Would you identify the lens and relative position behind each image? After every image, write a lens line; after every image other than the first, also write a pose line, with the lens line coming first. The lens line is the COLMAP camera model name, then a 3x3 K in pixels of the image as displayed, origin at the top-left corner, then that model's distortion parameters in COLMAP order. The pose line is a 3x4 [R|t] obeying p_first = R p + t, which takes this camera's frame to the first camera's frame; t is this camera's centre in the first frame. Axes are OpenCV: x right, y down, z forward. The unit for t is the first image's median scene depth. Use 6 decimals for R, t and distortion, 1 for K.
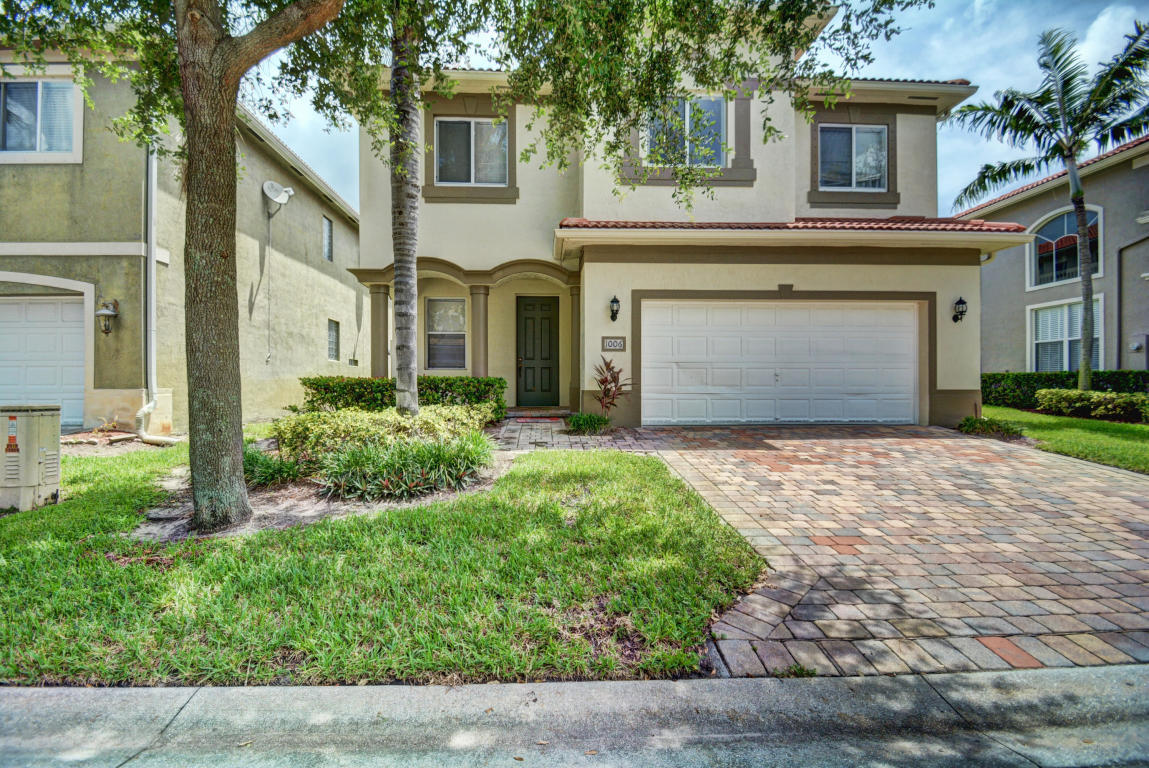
lens RADIAL K [[500.3, 0, 566.0], [0, 500.3, 385.5], [0, 0, 1]] dist [0.014058, -0.014840]
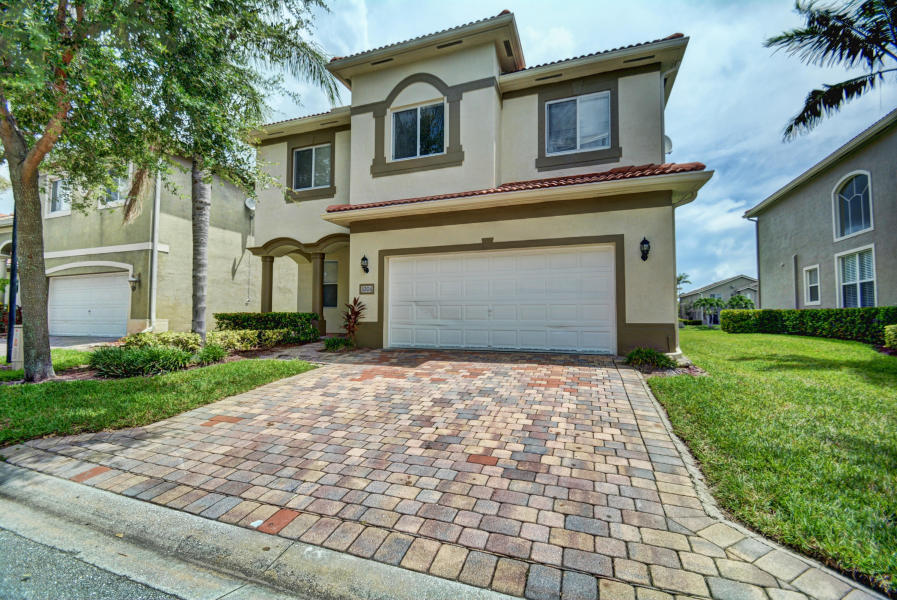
lens RADIAL K [[395.2, 0, 448.5], [0, 395.2, 300.0], [0, 0, 1]] dist [0.007475, 0.000042]
pose [[0.920744, -0.014490, -0.389897, 0.720677], [-0.005057, 0.998783, -0.049060, 0.001552], [0.390134, 0.047143, 0.919550, 0.061600]]
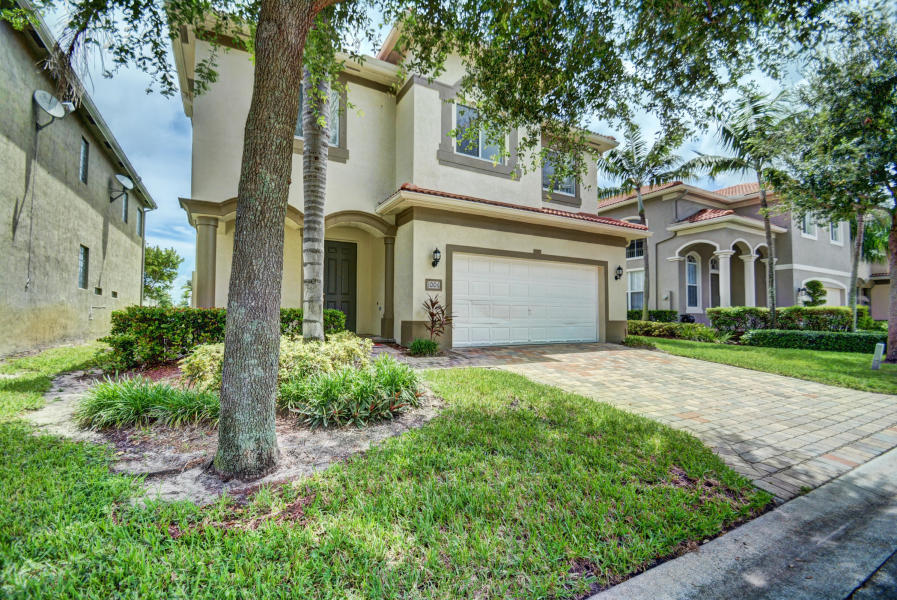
lens RADIAL K [[390.6, 0, 441.9], [0, 390.6, 301.2], [0, 0, 1]] dist [0.014058, -0.014840]
pose [[0.898649, 0.022232, 0.438104, -0.315168], [-0.004685, 0.999144, -0.041092, -0.000052], [-0.438642, 0.034874, 0.897985, 0.088501]]
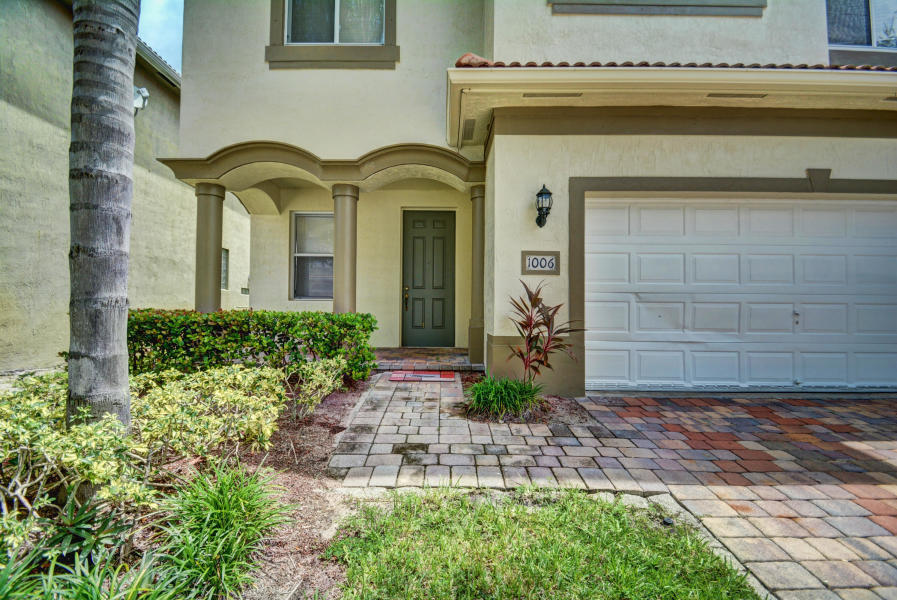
lens RADIAL K [[390.6, 0, 441.9], [0, 390.6, 301.2], [0, 0, 1]] dist [0.014058, -0.014840]
pose [[0.998603, 0.007356, -0.052333, -0.002638], [-0.008776, 0.999598, -0.026974, -0.019875], [0.052113, 0.027396, 0.998265, 0.489497]]
